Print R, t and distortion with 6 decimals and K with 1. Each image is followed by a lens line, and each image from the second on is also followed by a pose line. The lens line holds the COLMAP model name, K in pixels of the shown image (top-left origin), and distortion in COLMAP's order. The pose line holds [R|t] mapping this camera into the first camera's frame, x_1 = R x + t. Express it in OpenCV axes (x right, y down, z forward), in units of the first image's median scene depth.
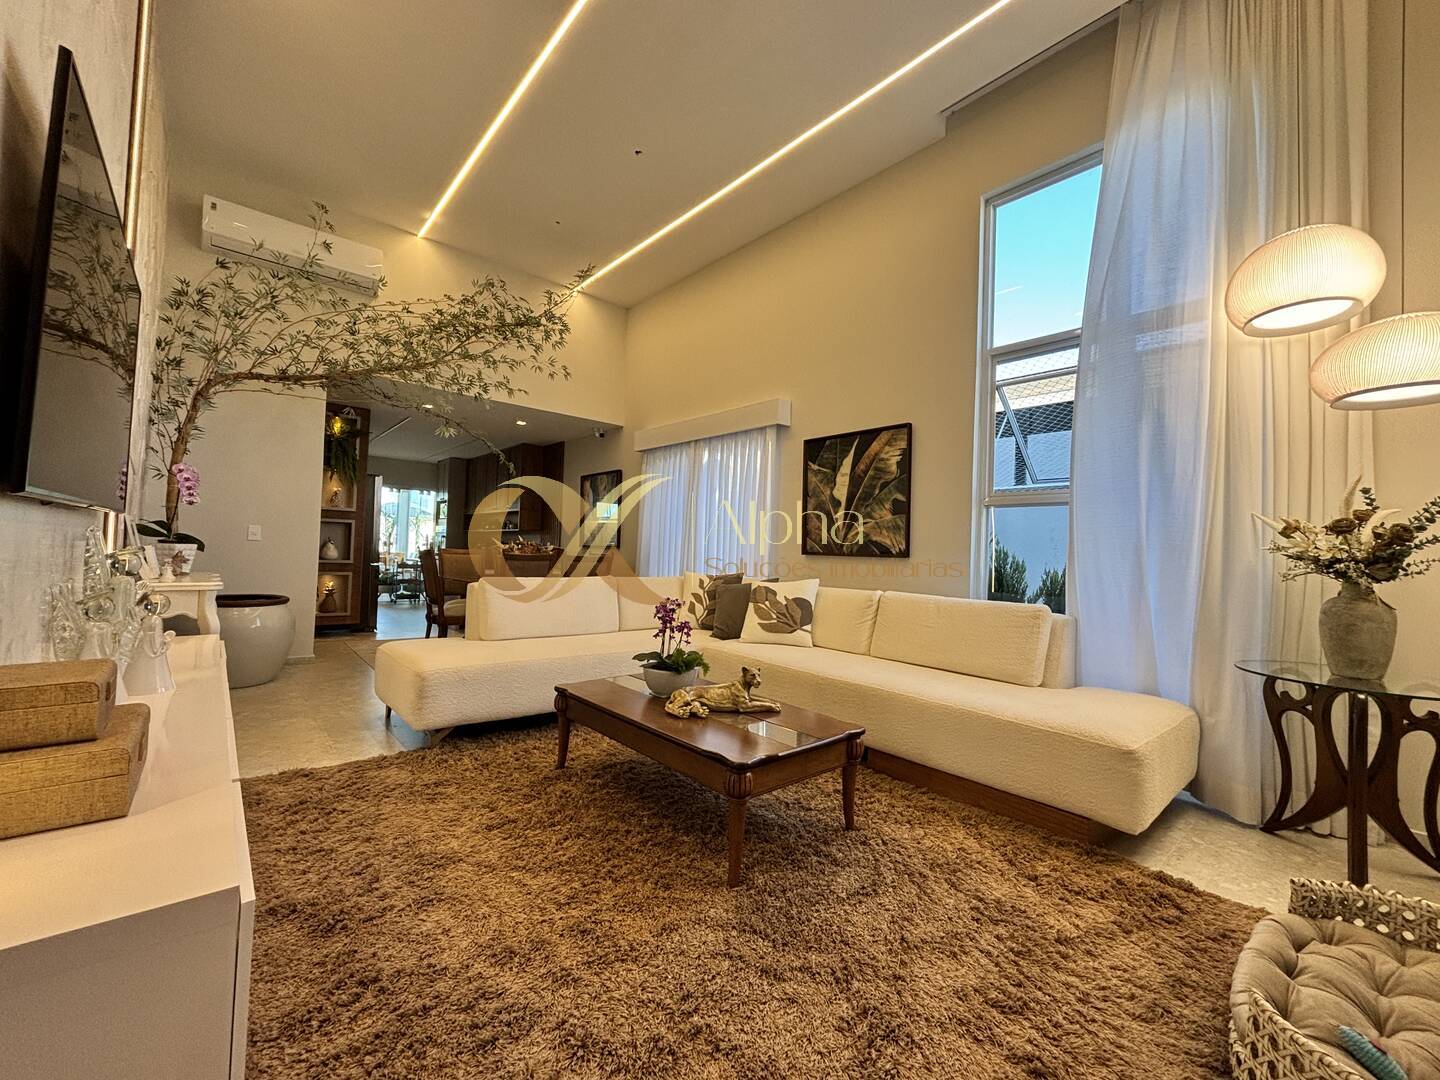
lens RADIAL K [[575.0, 0, 712.5], [0, 575.0, 538.7], [0, 0, 1]] dist [-0.000309, -0.000252]
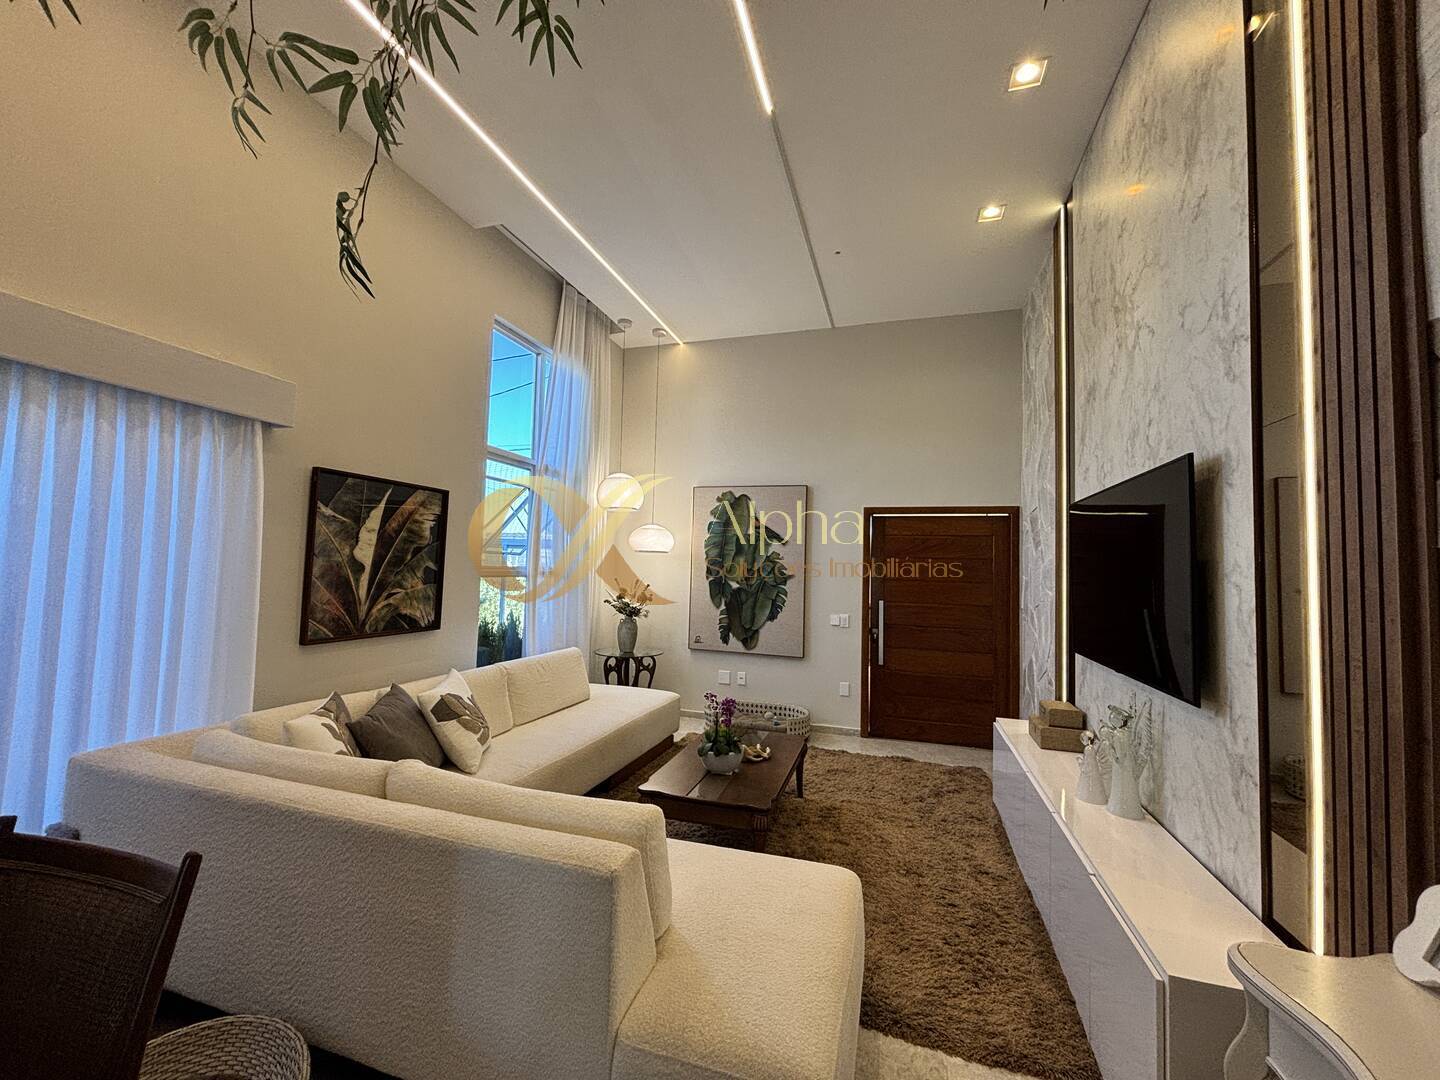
lens RADIAL K [[575.0, 0, 712.5], [0, 575.0, 538.7], [0, 0, 1]] dist [-0.000309, -0.000252]
pose [[-0.520857, -0.005422, 0.853627, -0.674541], [-0.066021, 0.997240, -0.033950, -0.107390], [-0.851087, -0.074040, -0.519778, 1.036539]]
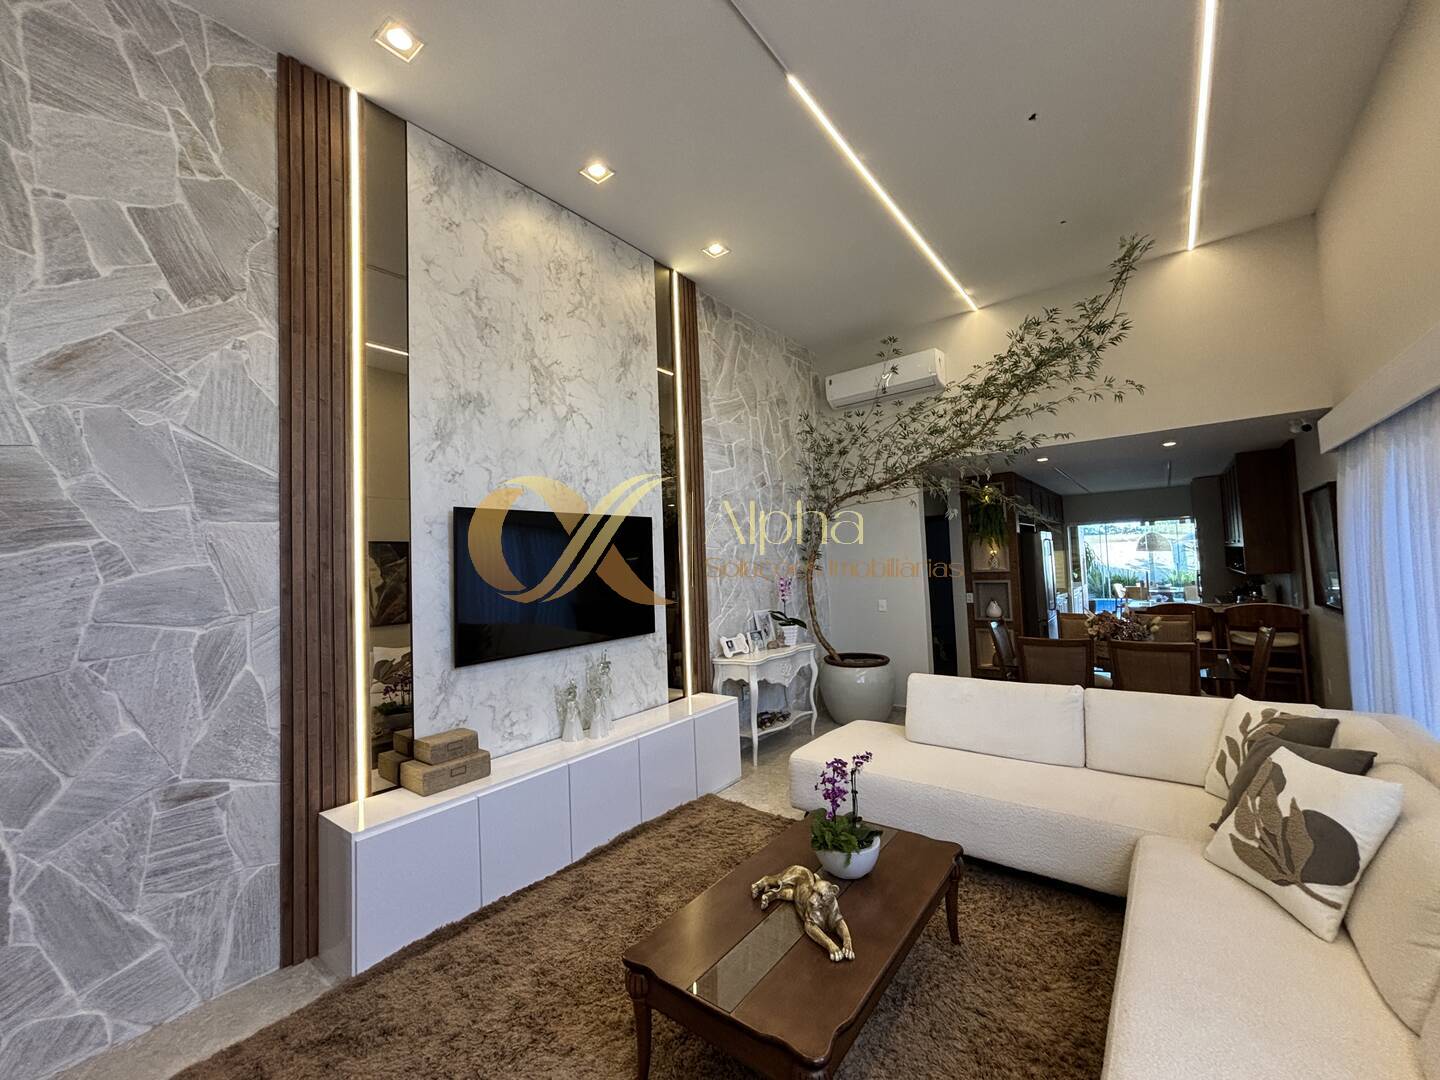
lens RADIAL K [[577.9, 0, 719.3], [0, 577.9, 534.5], [0, 0, 1]] dist [0.001197, 0.000277]
pose [[0.199763, -0.095110, -0.975217, 0.458159], [0.068090, 0.994219, -0.083015, -0.095464], [0.977476, -0.049819, 0.205085, 0.406334]]
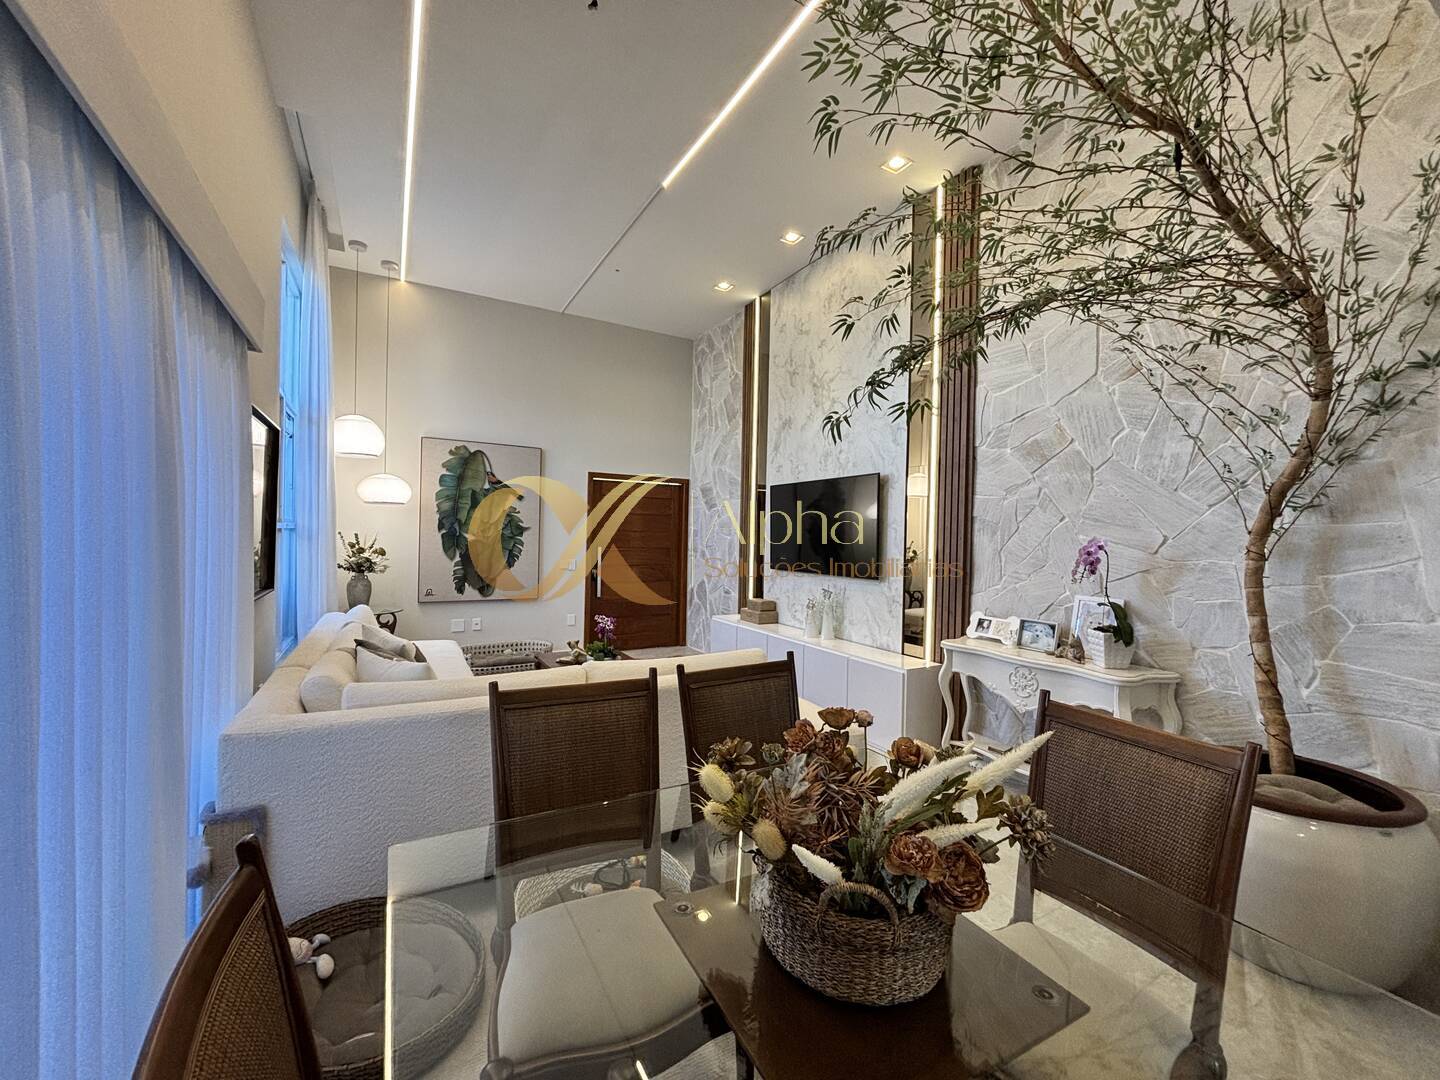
lens RADIAL K [[575.0, 0, 712.5], [0, 575.0, 538.7], [0, 0, 1]] dist [-0.000309, -0.000252]
pose [[-0.979477, -0.057125, 0.193289, -0.408122], [-0.059878, 0.998170, -0.008429, -0.068449], [-0.192454, -0.019830, -0.981106, 1.549851]]
